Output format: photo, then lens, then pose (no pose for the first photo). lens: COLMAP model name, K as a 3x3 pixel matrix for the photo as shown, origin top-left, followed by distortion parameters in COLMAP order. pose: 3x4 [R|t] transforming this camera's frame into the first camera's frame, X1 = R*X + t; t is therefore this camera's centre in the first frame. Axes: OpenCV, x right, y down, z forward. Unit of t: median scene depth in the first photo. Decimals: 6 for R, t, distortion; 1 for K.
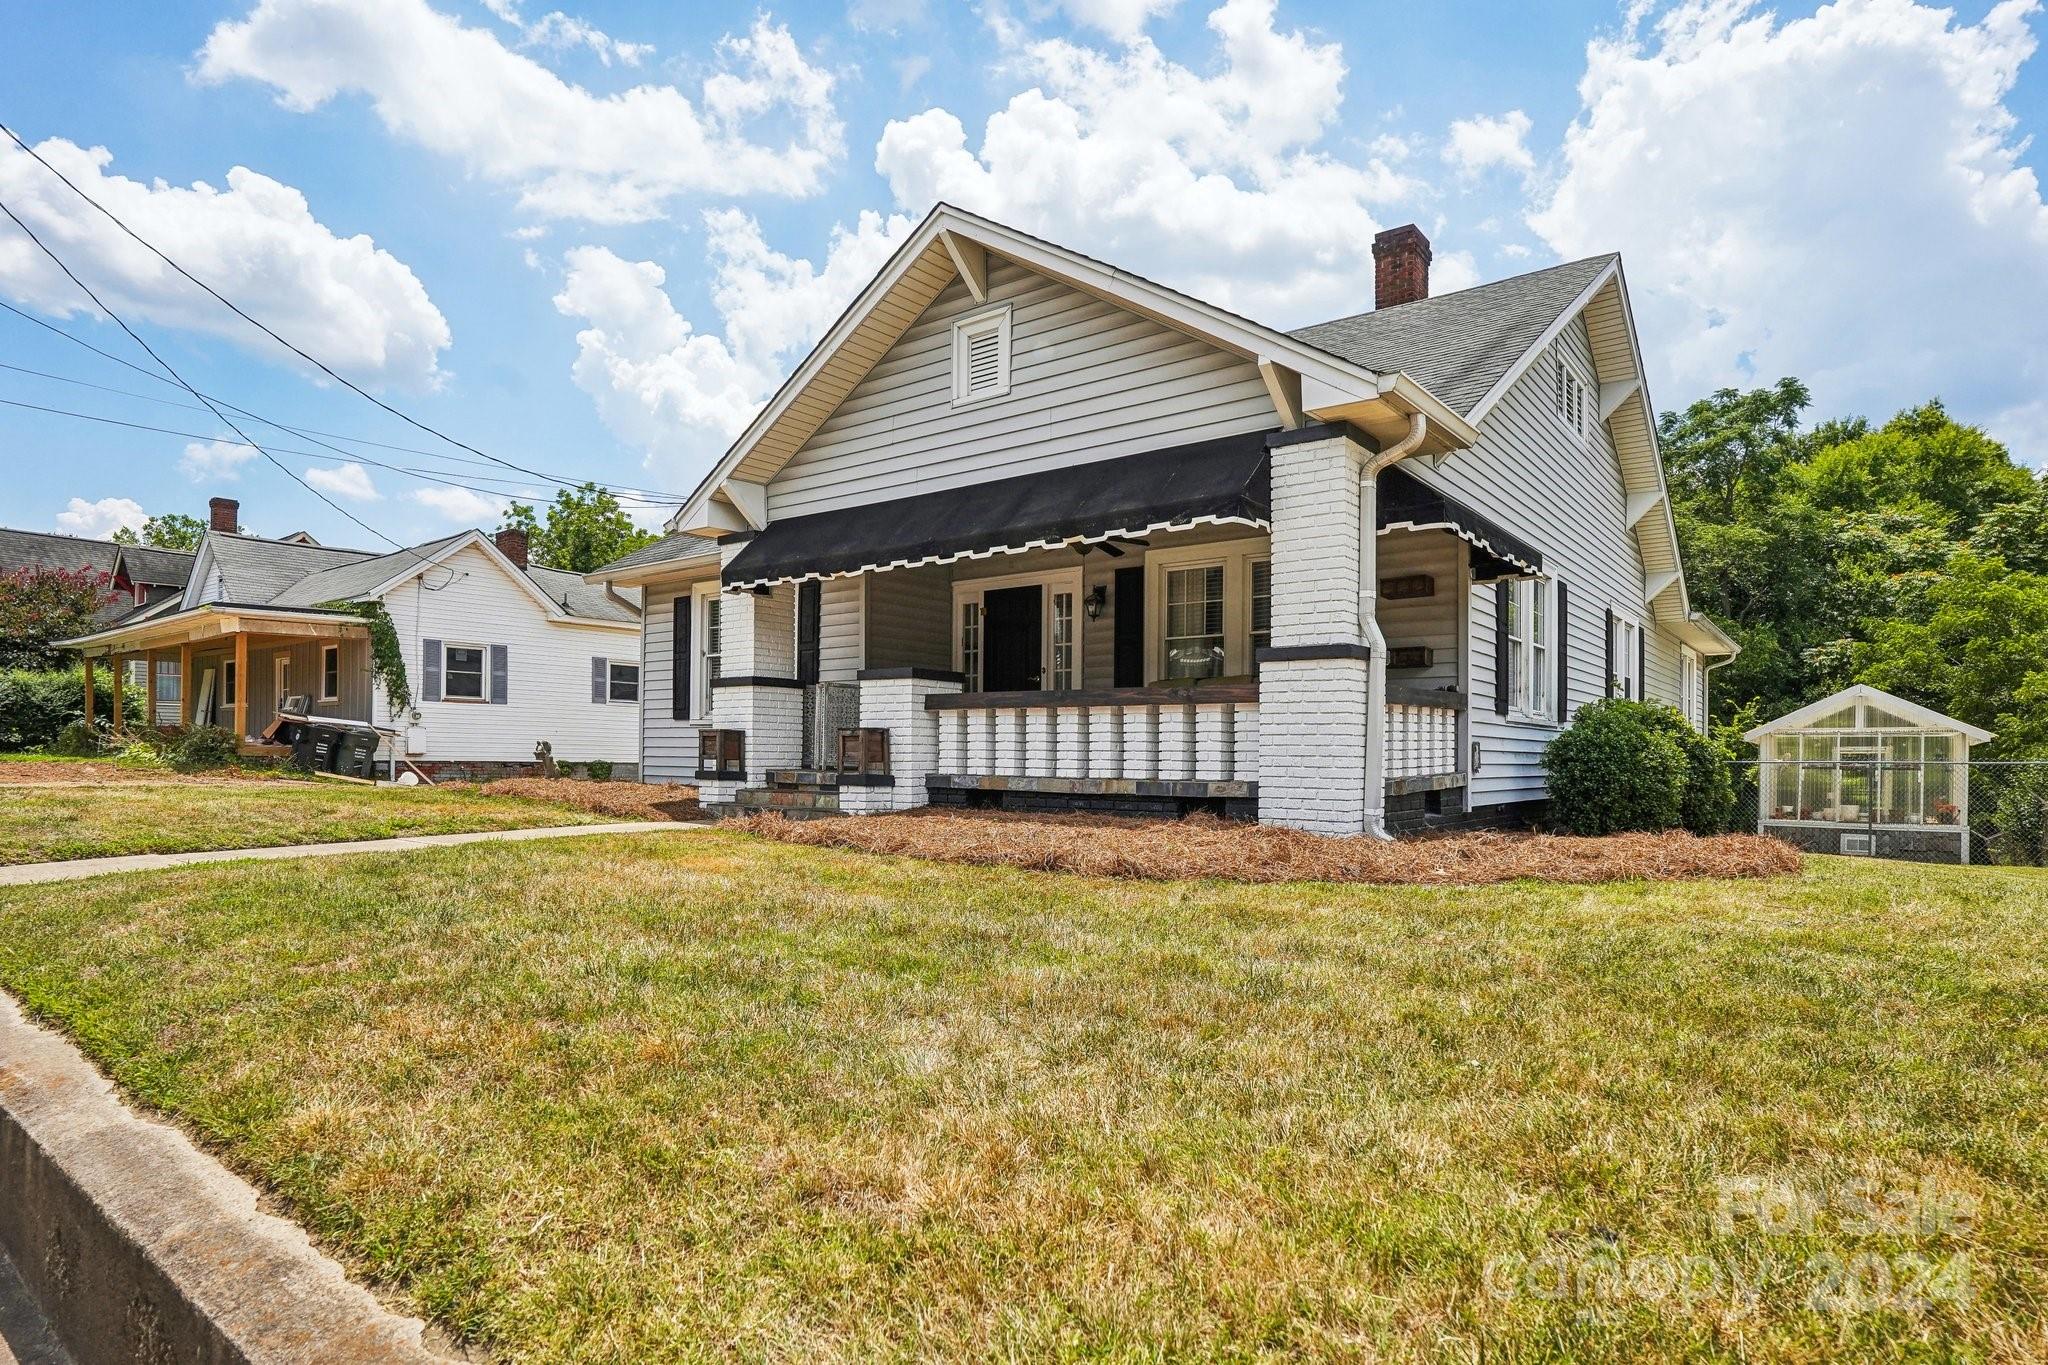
lens RADIAL K [[1105.3, 0, 1000.5], [0, 1105.3, 733.2], [0, 0, 1]] dist [-0.060255, 0.031700]
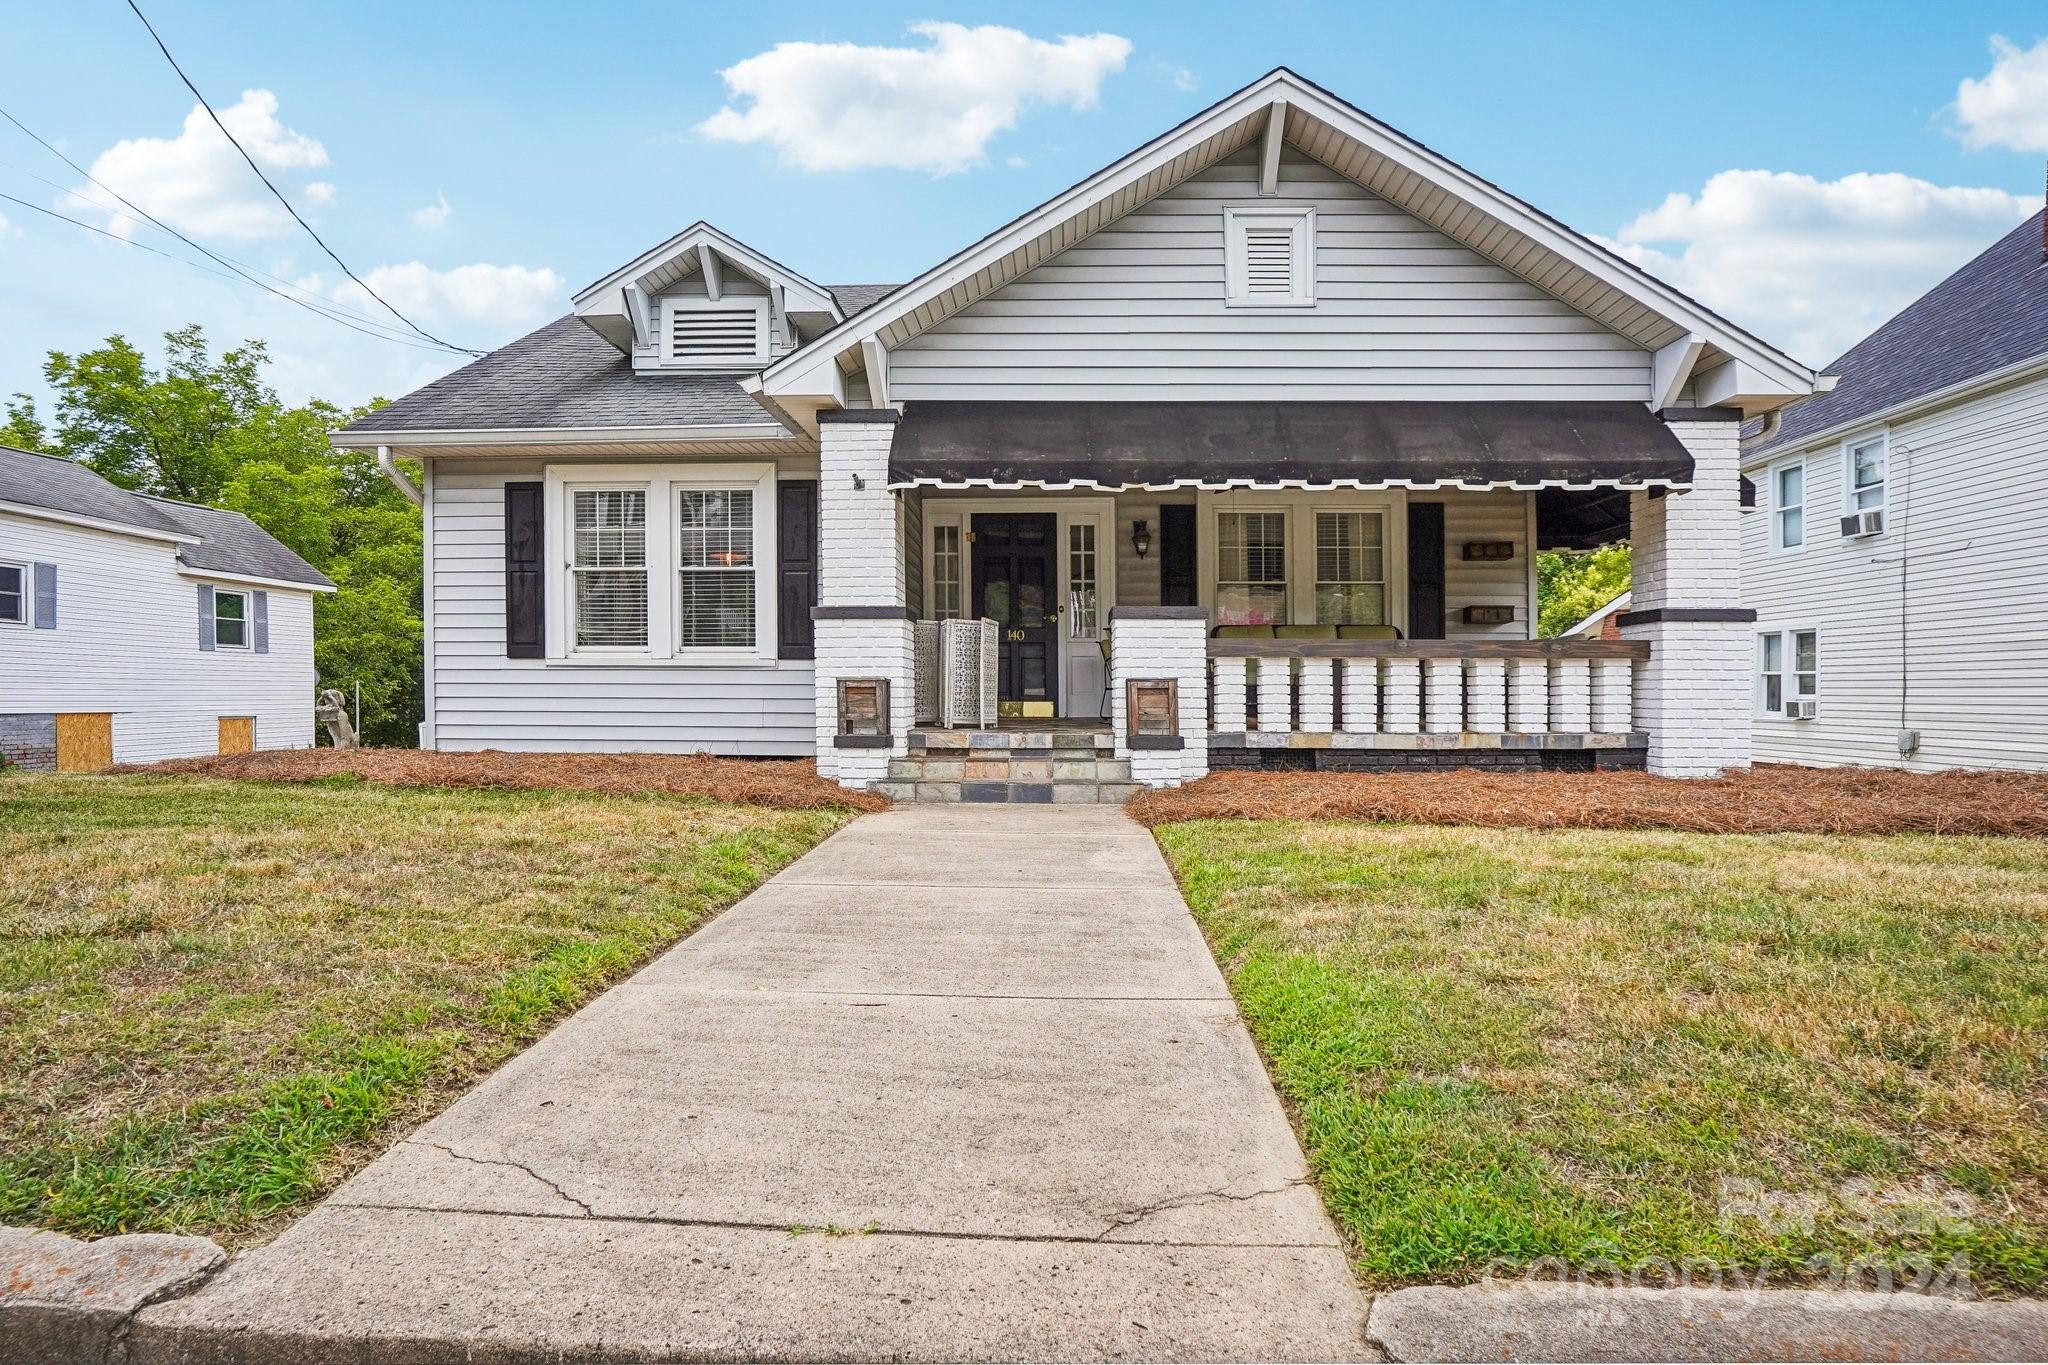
lens RADIAL K [[1105.3, 0, 1021.5], [0, 1105.3, 693.2], [0, 0, 1]] dist [-0.060255, 0.031700]
pose [[0.805211, -0.007315, 0.592943, -0.689114], [-0.005400, 0.999792, 0.019666, -0.009503], [-0.592964, -0.019037, 0.805004, 0.403813]]
